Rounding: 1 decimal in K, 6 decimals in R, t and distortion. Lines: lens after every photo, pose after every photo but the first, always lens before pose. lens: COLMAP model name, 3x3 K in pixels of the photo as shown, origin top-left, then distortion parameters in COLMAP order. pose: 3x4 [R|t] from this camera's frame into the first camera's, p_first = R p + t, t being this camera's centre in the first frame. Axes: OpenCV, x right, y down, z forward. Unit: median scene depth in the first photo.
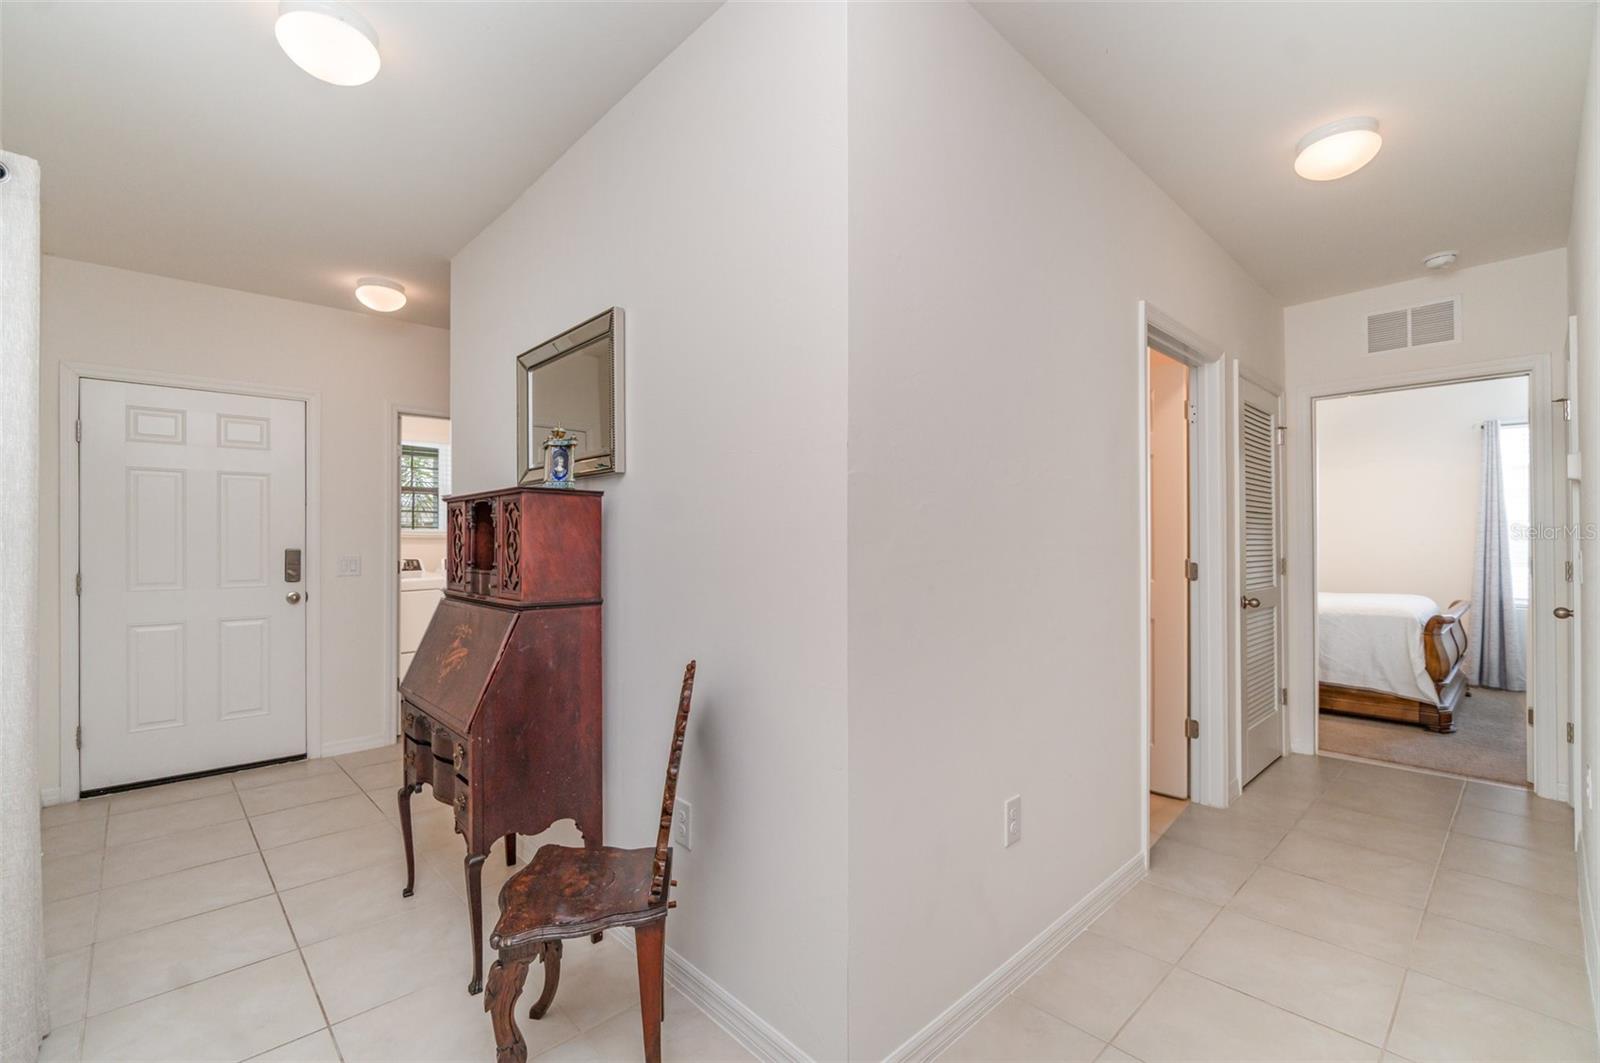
lens RADIAL K [[693.1, 0, 796.3], [0, 693.1, 536.7], [0, 0, 1]] dist [0.001238, 0.000502]
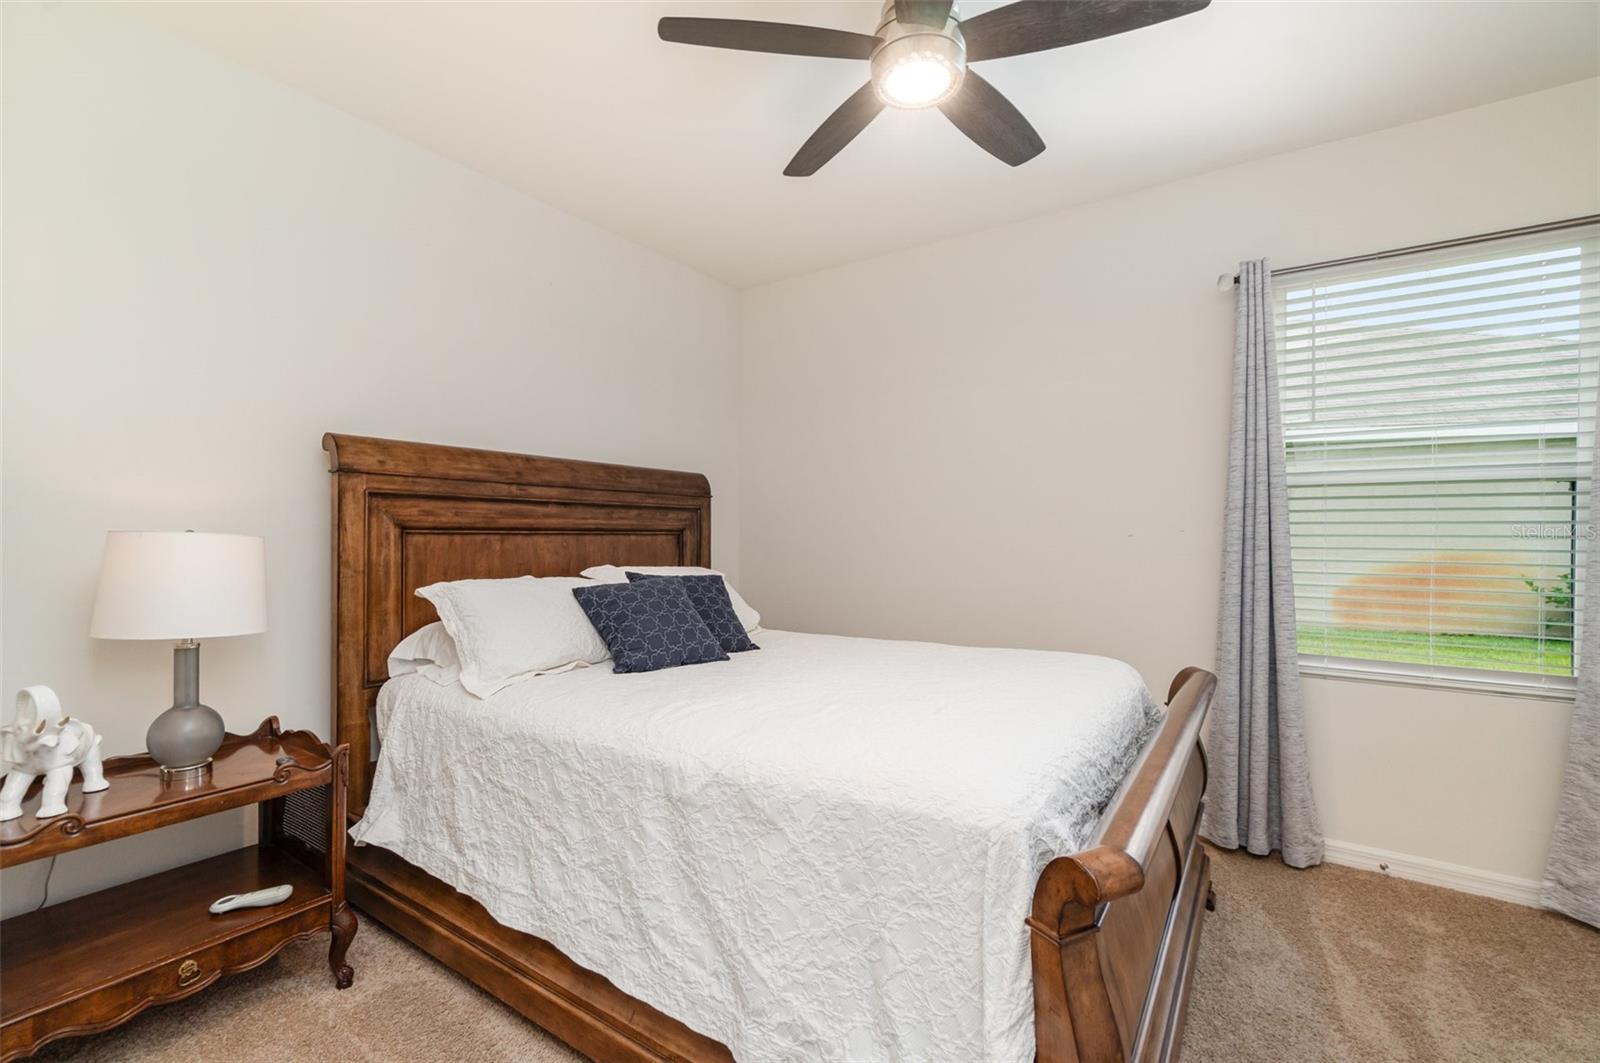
lens RADIAL K [[693.1, 0, 807.7], [0, 693.1, 530.7], [0, 0, 1]] dist [0.001238, 0.000502]
pose [[0.979301, 0.001152, 0.202408, 0.623520], [-0.000964, 0.999999, -0.001029, 0.008354], [-0.202409, 0.000812, 0.979301, 0.615586]]
